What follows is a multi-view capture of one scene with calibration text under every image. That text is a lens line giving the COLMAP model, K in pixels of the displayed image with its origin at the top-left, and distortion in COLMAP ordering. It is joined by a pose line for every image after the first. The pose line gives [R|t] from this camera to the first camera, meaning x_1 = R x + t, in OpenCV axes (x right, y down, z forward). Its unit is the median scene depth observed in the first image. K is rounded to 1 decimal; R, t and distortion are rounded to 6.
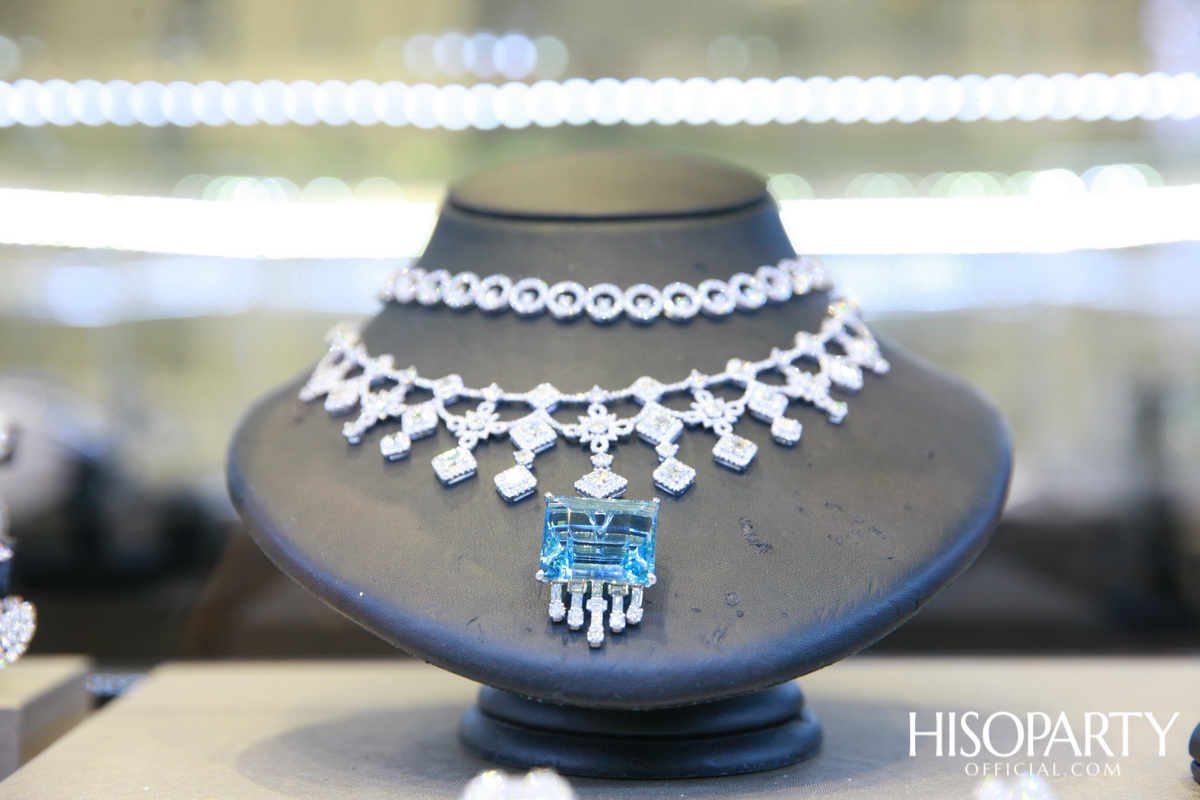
lens RADIAL K [[2408.8, 0, 601.3], [0, 2408.8, 401.3], [0, 0, 1]] dist [0.274258, 0.000000]
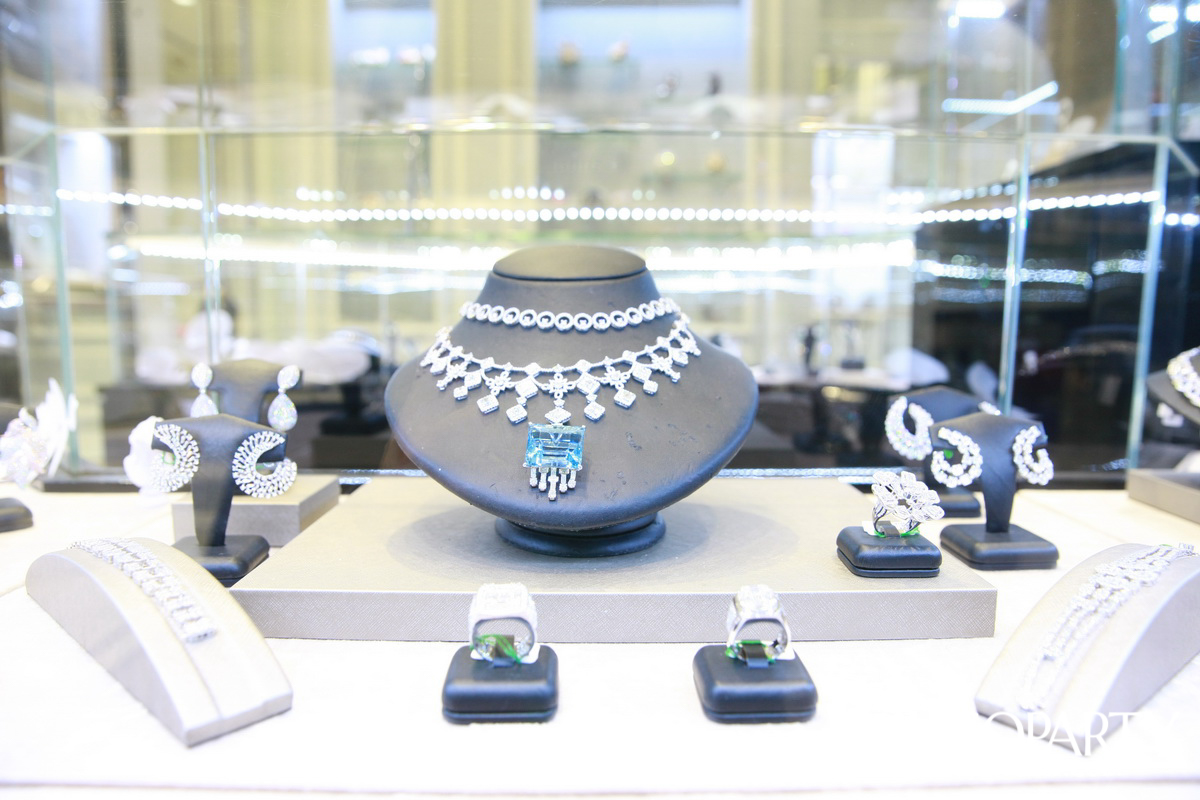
lens RADIAL K [[827.7, 0, 599.1], [0, 827.7, 400.1], [0, 0, 1]] dist [-0.011546, -0.000928]
pose [[0.999899, 0.007854, -0.011822, 0.041101], [-0.006484, 0.993716, 0.111739, -0.054754], [0.012626, -0.111651, 0.993667, 0.296648]]
